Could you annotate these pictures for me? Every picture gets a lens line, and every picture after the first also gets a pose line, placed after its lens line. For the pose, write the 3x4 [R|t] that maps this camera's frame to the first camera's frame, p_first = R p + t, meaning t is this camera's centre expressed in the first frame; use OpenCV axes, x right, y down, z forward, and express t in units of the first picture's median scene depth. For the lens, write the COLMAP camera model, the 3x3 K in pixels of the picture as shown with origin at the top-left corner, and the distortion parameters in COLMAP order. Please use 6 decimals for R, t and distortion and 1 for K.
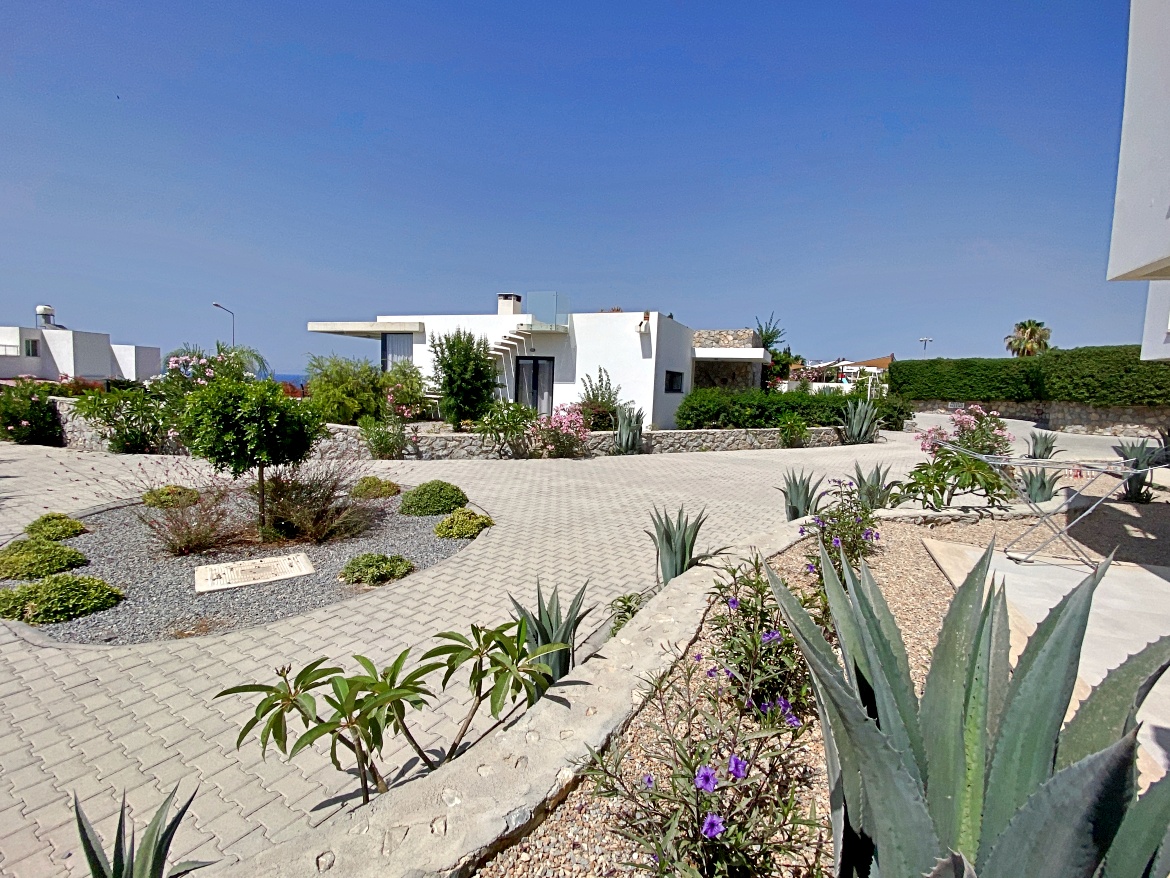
lens RADIAL K [[524.6, 0, 586.9], [0, 524.6, 435.4], [0, 0, 1]] dist [0.000466, -0.014213]
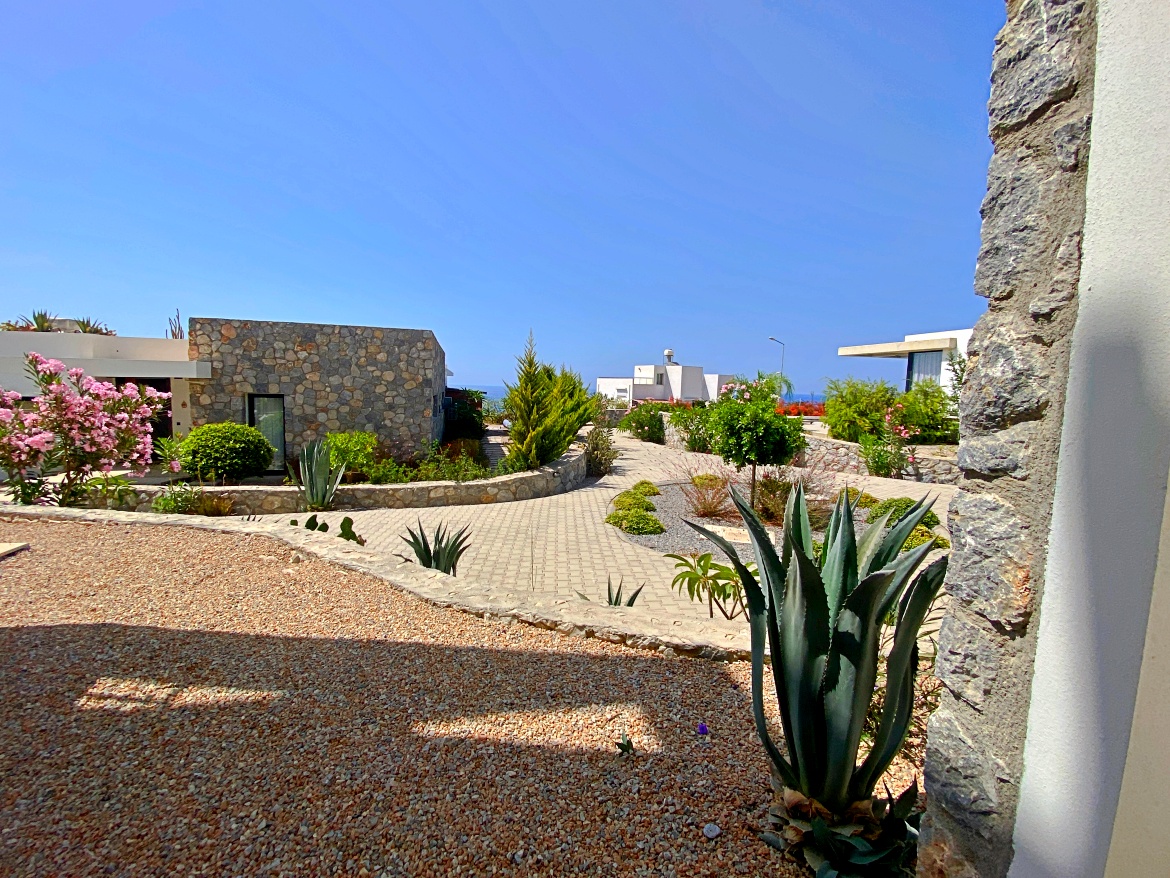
lens RADIAL K [[524.6, 0, 586.9], [0, 524.6, 435.4], [0, 0, 1]] dist [0.000466, -0.014213]
pose [[0.572770, 0.049724, -0.818206, 0.121692], [-0.080981, 0.996708, 0.003883, 0.006882], [0.815706, 0.064035, 0.574912, -0.072942]]
